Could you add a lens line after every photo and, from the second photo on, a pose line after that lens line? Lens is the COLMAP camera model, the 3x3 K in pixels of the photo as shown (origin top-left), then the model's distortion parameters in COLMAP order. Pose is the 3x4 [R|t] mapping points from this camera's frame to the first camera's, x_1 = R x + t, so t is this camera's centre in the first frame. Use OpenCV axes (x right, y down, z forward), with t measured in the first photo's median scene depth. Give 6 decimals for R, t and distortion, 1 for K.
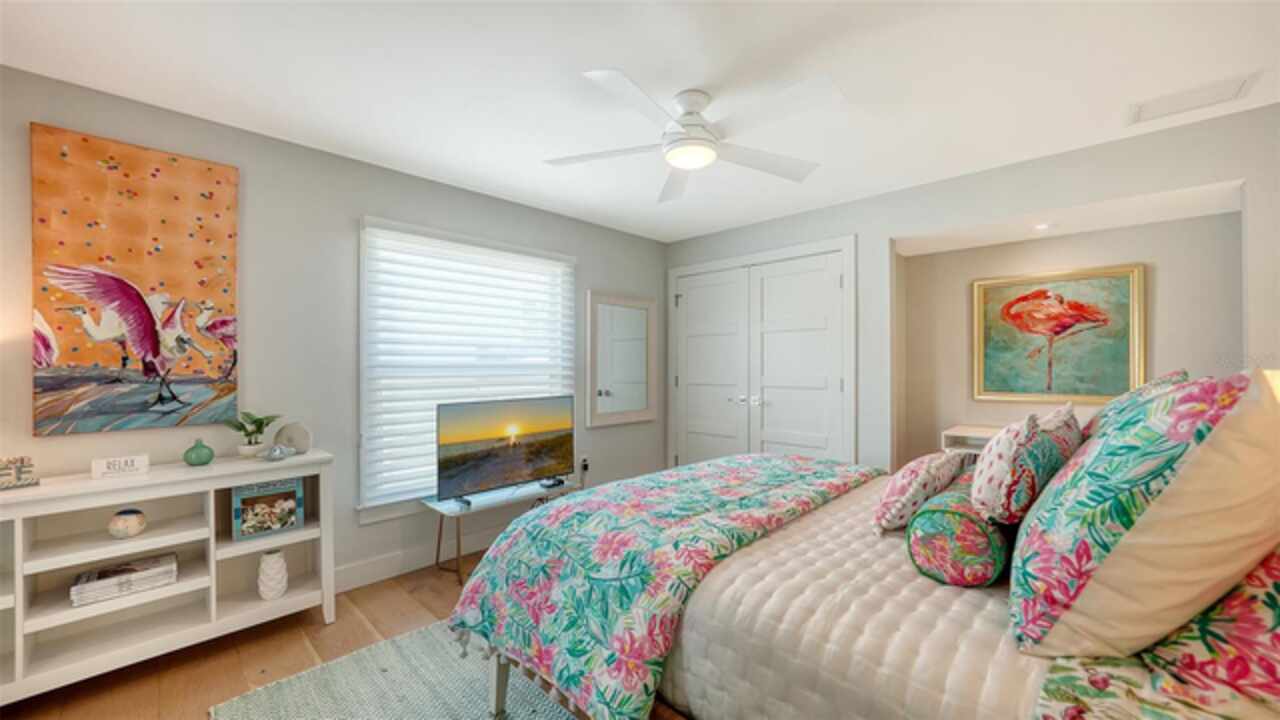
lens RADIAL K [[489.7, 0, 645.1], [0, 489.7, 351.8], [0, 0, 1]] dist [-0.013247, 0.000321]
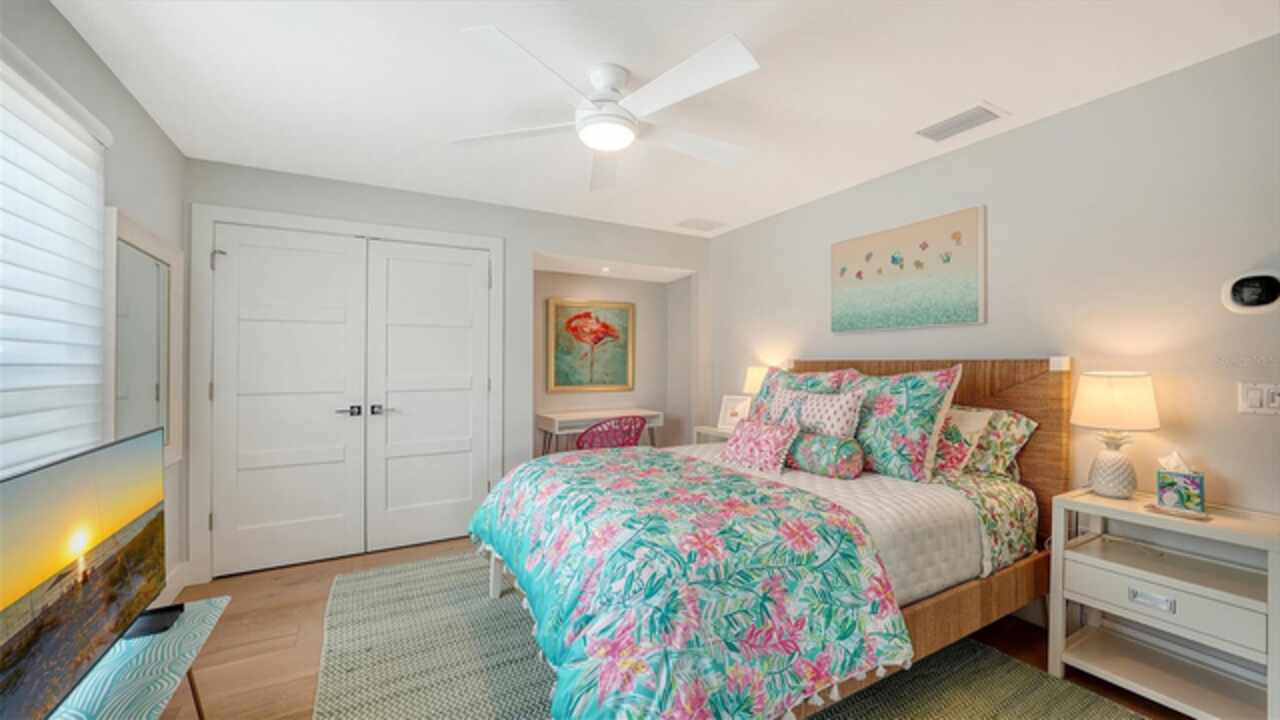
lens RADIAL K [[489.7, 0, 645.1], [0, 489.7, 351.8], [0, 0, 1]] dist [-0.013247, 0.000321]
pose [[0.273265, 0.026597, 0.961571, -1.089015], [-0.024160, 0.999492, -0.020780, 0.030547], [-0.961635, -0.017553, 0.273768, 0.957496]]
